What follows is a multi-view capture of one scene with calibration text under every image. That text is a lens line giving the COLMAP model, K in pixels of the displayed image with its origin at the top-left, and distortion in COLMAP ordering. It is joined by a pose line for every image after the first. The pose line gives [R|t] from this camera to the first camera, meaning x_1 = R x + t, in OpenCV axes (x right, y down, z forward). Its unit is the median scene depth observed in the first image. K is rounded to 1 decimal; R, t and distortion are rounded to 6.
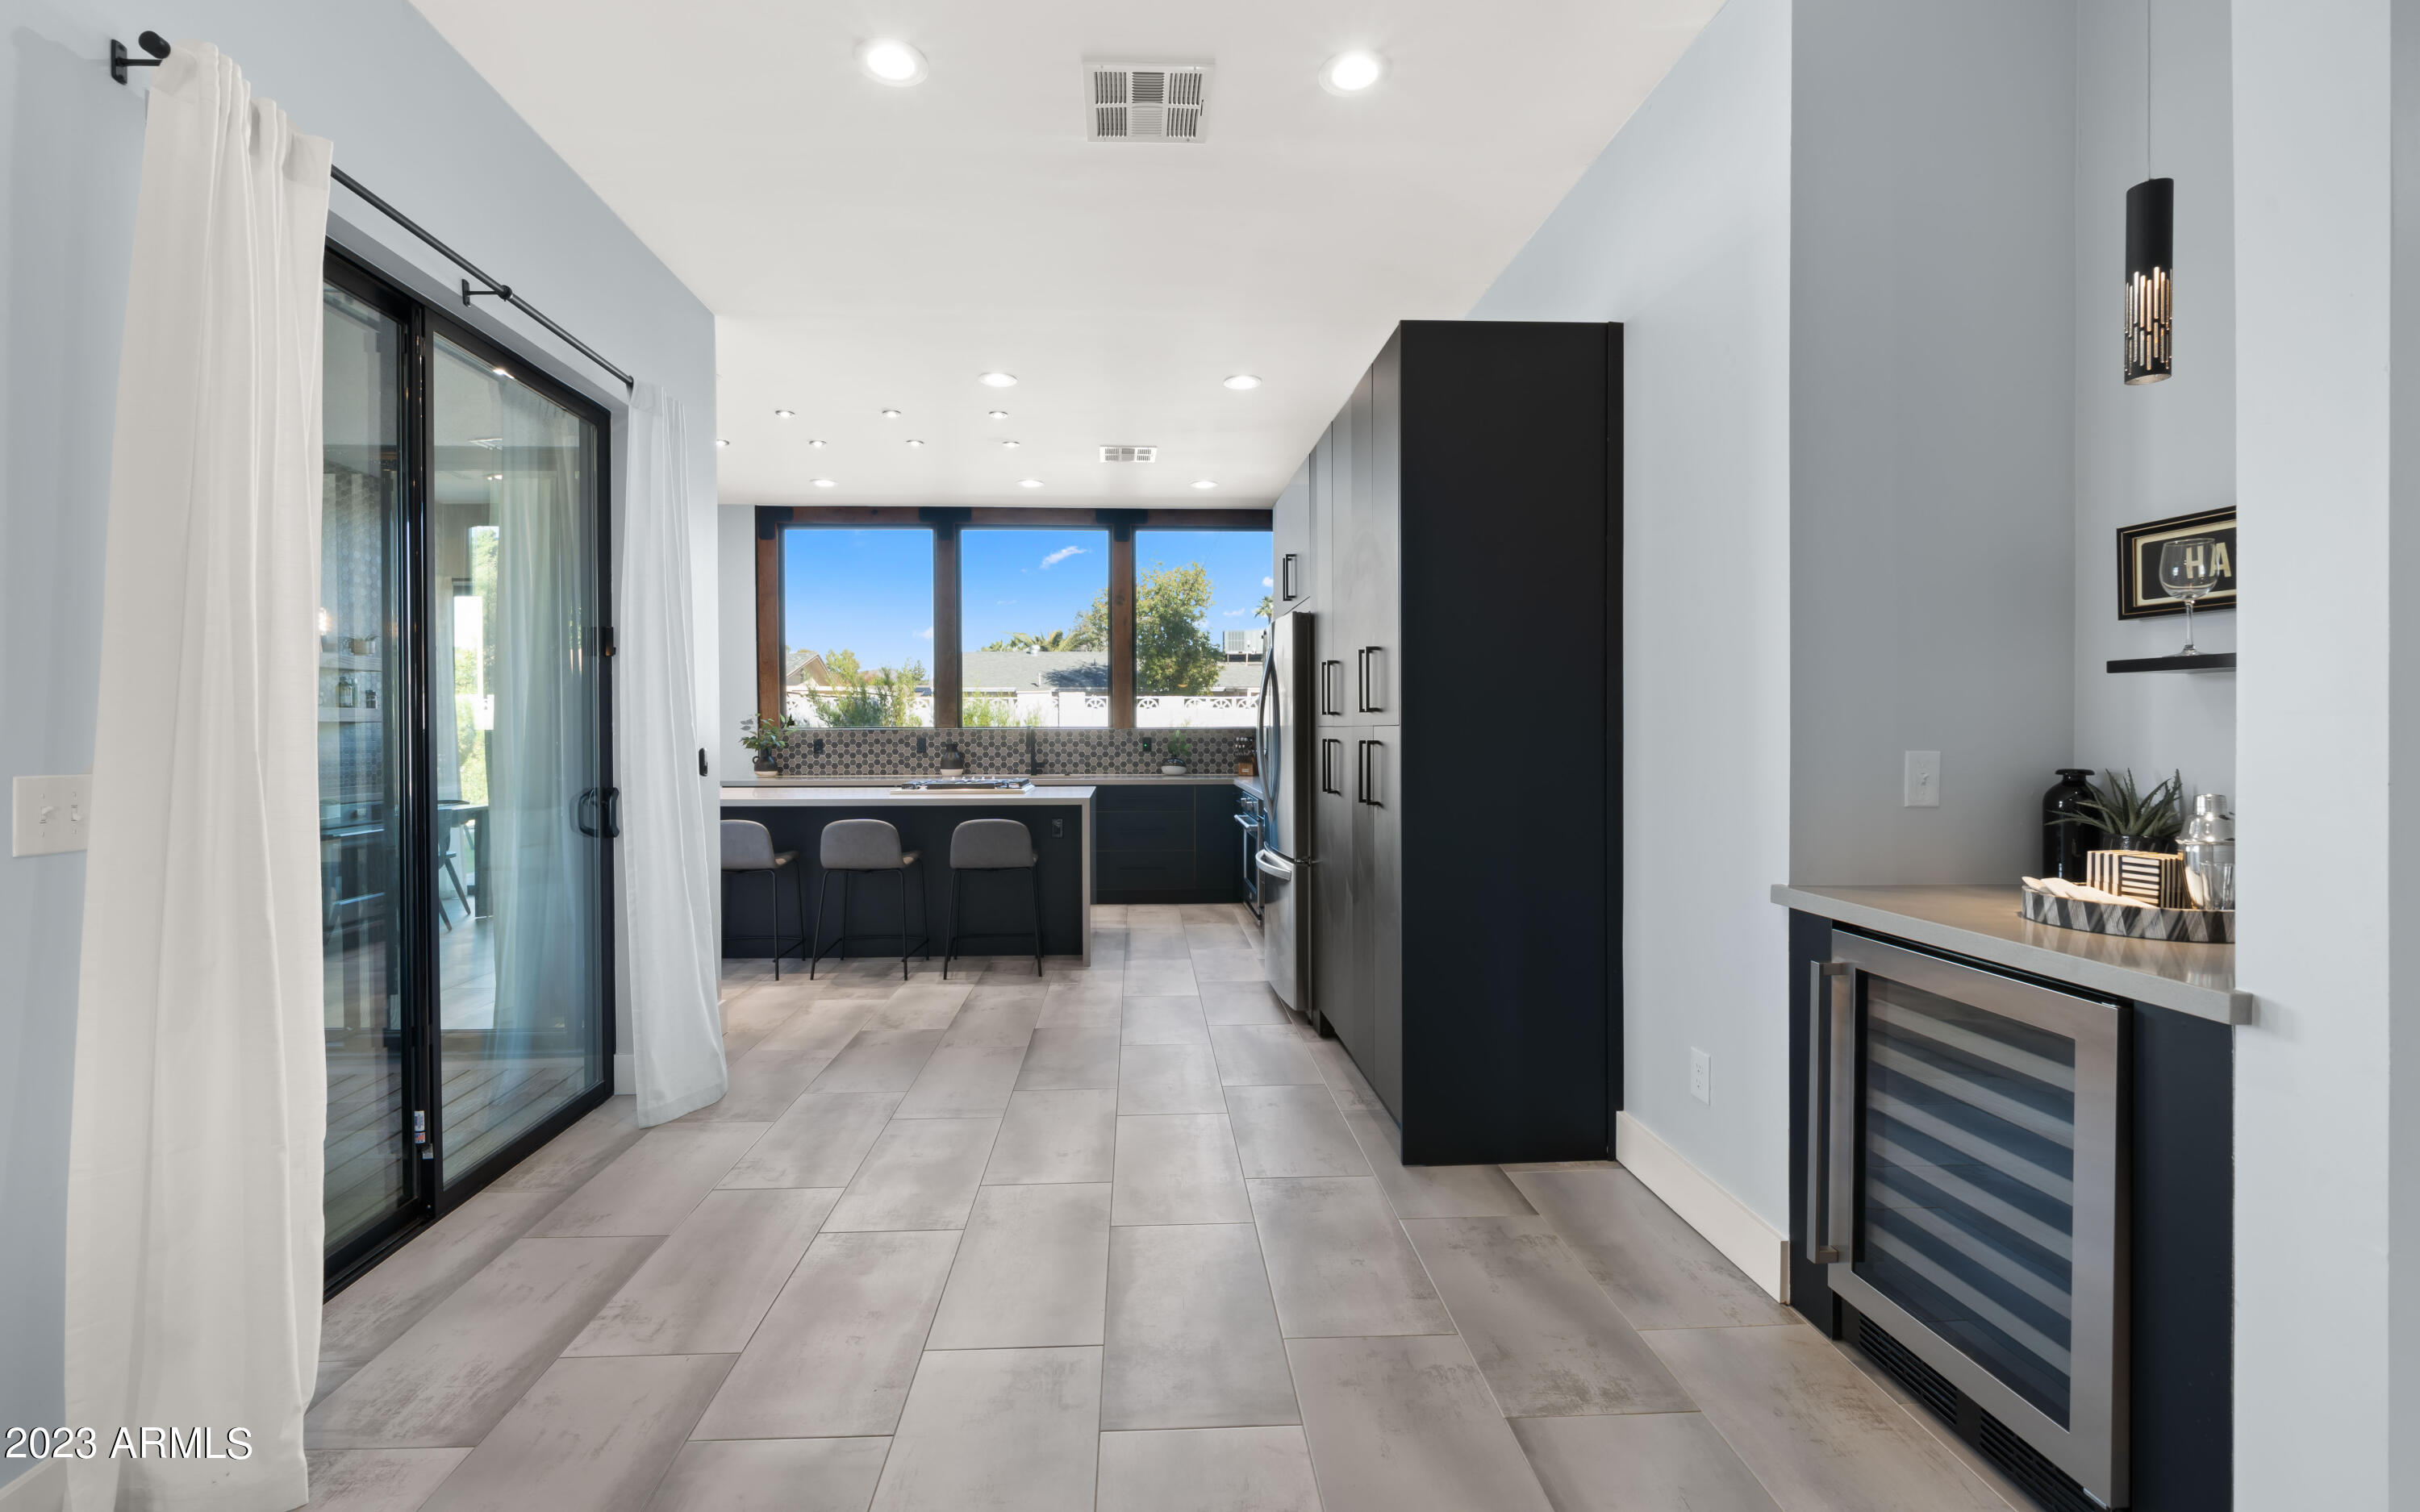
lens RADIAL K [[937.5, 0, 1202.6], [0, 937.5, 738.5], [0, 0, 1]] dist [-0.019082, 0.000059]
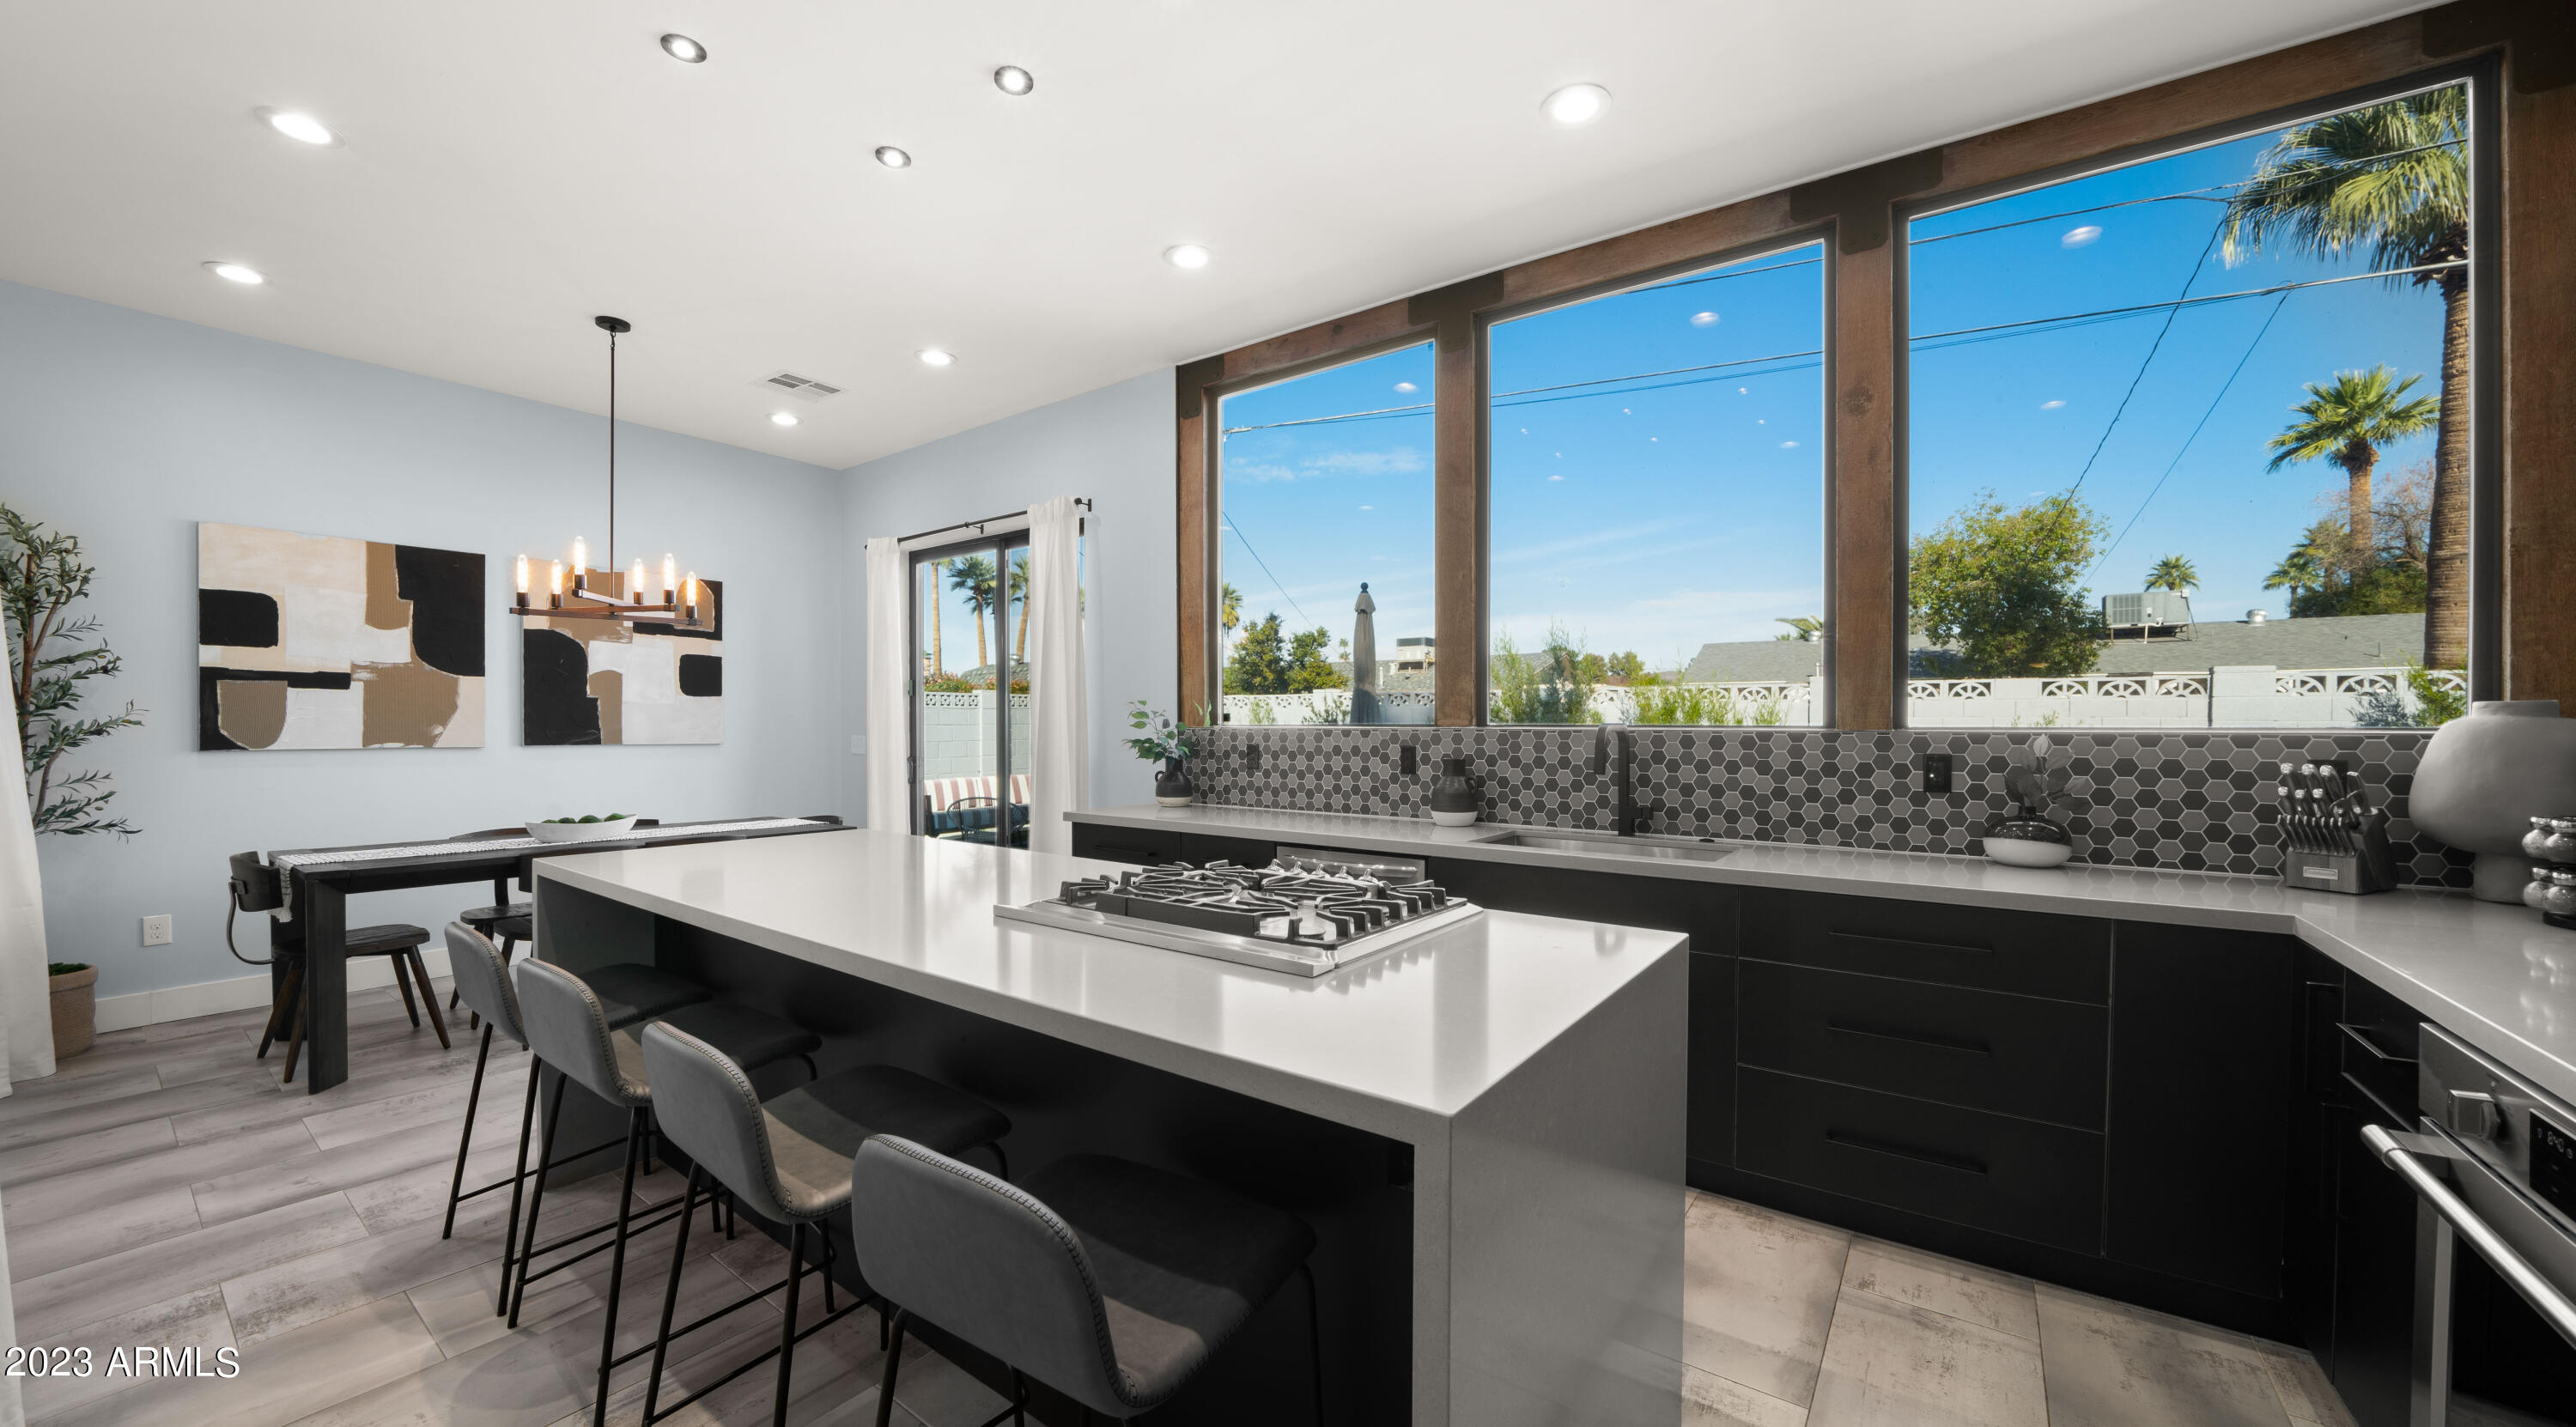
lens RADIAL K [[921.7, 0, 1332.0], [0, 921.7, 719.6], [0, 0, 1]] dist [-0.003116, -0.000223]
pose [[0.782188, 0.001852, -0.623040, -0.019808], [-0.013601, 0.999808, -0.014102, -0.007140], [0.622894, 0.019505, 0.782063, 0.578649]]
